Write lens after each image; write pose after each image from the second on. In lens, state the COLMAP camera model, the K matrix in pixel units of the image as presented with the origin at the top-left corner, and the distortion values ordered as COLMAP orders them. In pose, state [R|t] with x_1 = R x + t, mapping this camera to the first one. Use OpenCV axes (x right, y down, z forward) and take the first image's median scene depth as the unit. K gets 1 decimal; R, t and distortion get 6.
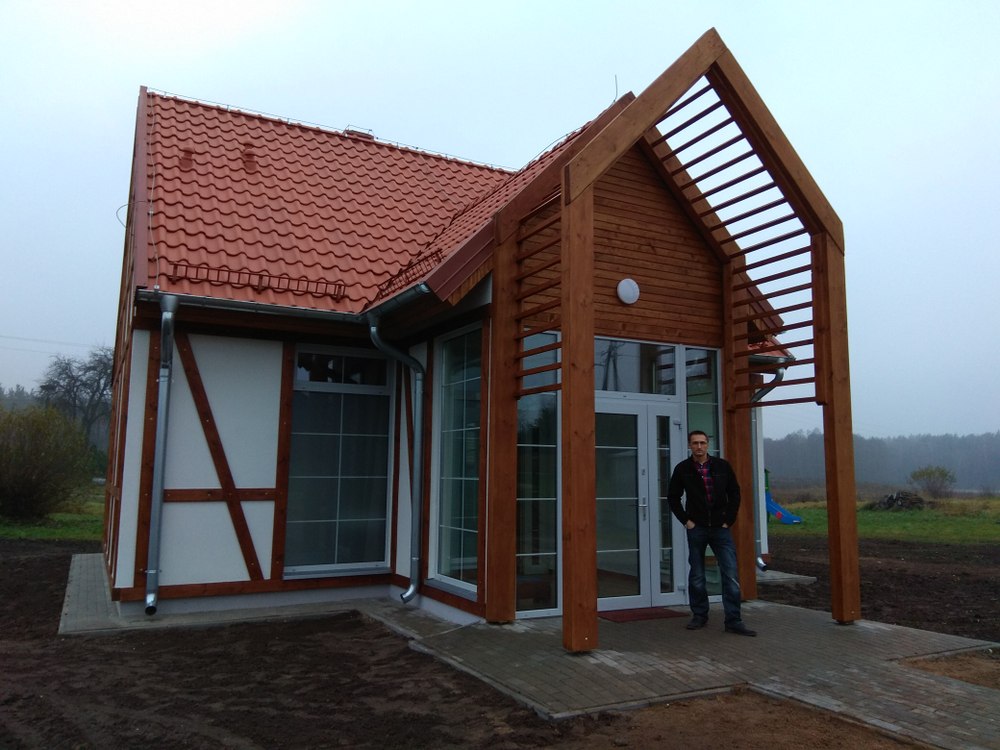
lens RADIAL K [[763.6, 0, 500.0], [0, 763.6, 375.0], [0, 0, 1]] dist [0.116782, -0.179047]
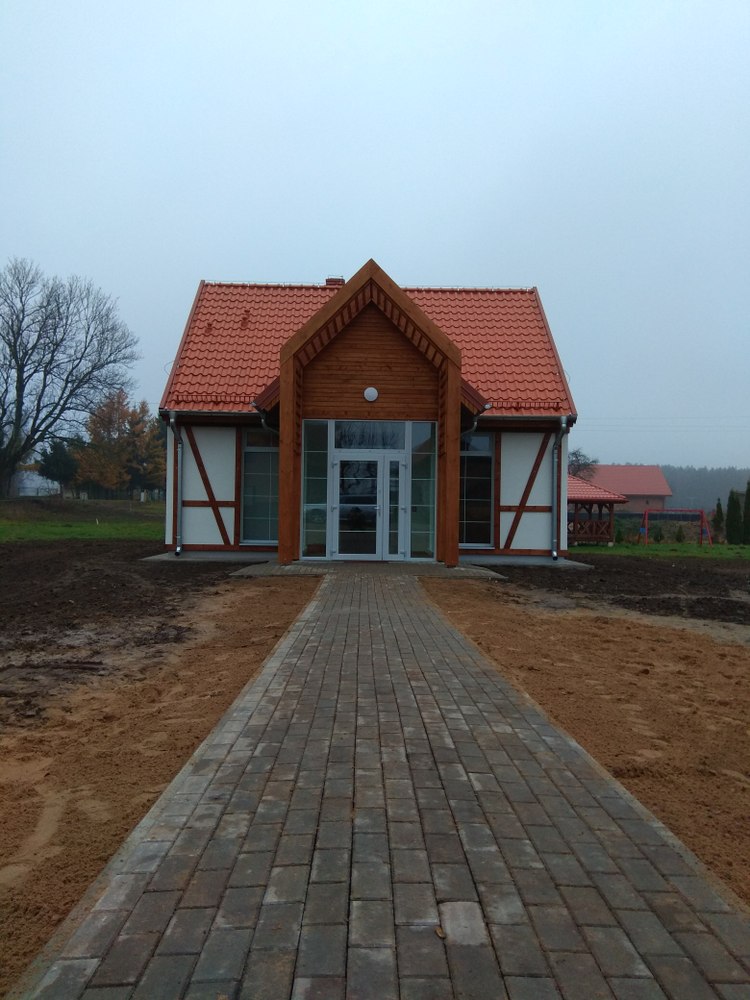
lens RADIAL K [[763.6, 0, 375.0], [0, 763.6, 500.0], [0, 0, 1]] dist [0.116782, -0.179047]
pose [[0.896753, -0.002382, -0.442524, 0.960420], [0.050490, 0.994006, 0.096965, -0.033079], [0.439641, -0.109297, 0.891499, -0.648405]]
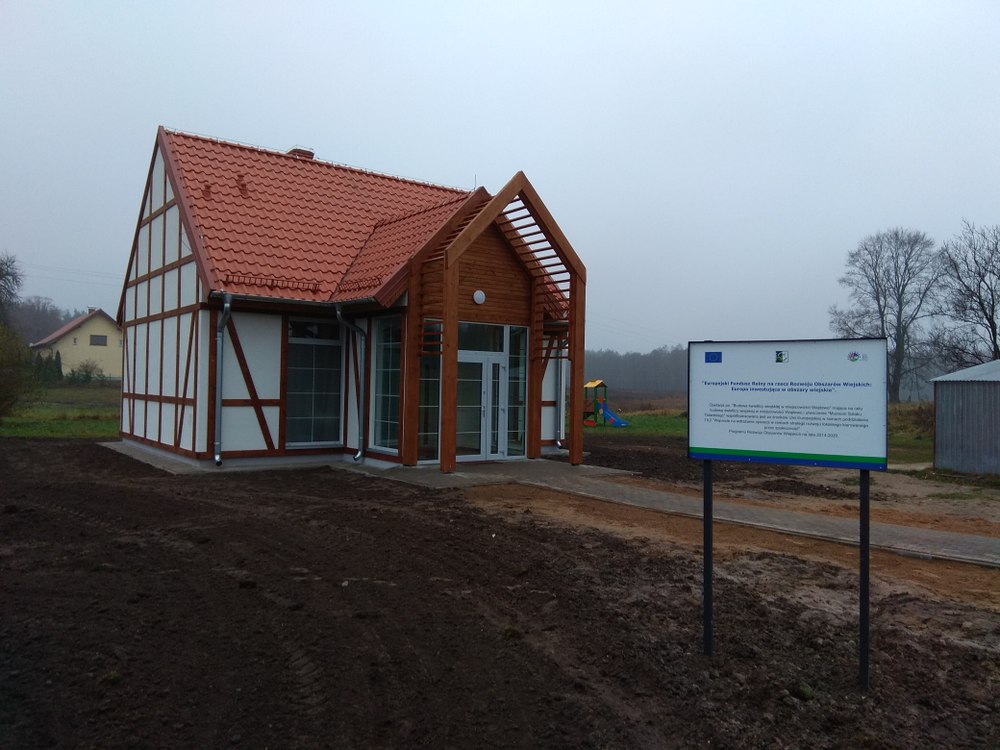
lens RADIAL K [[763.6, 0, 500.0], [0, 763.6, 375.0], [0, 0, 1]] dist [0.116782, -0.179047]
pose [[0.988427, 0.012394, 0.151192, -0.061182], [-0.029908, 0.993017, 0.114120, -0.130560], [-0.148721, -0.117321, 0.981895, -0.837598]]
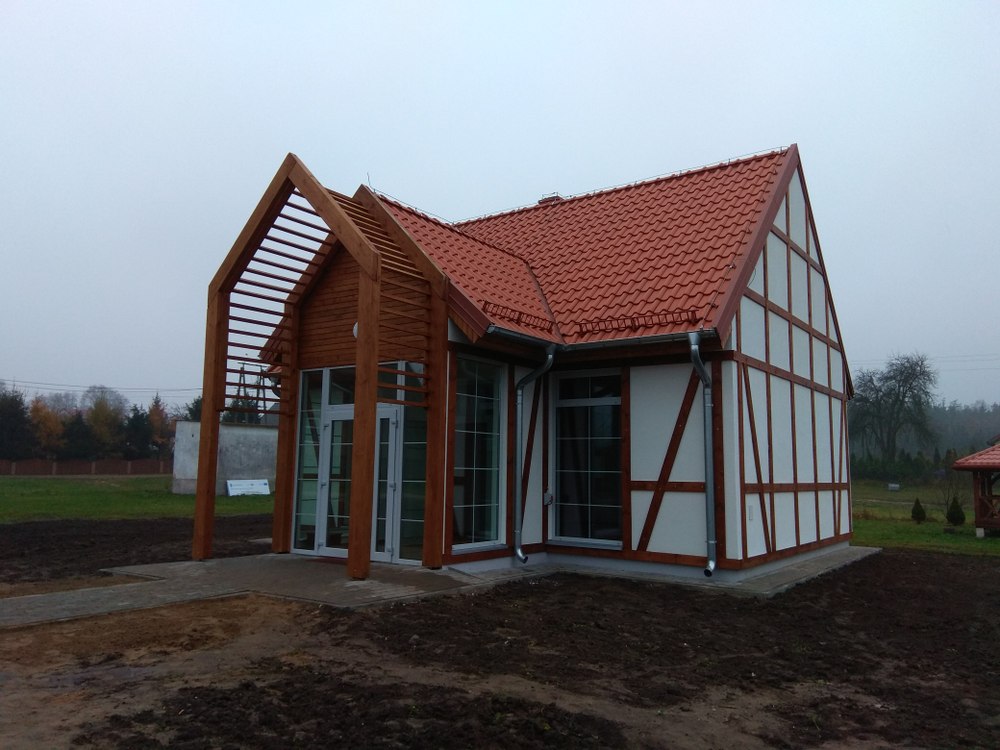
lens RADIAL K [[763.6, 0, 500.0], [0, 763.6, 375.0], [0, 0, 1]] dist [0.116782, -0.179047]
pose [[0.458343, -0.111920, -0.881700, 1.441118], [0.103133, 0.992036, -0.072313, 0.093396], [0.882771, -0.057788, 0.466235, 0.555234]]
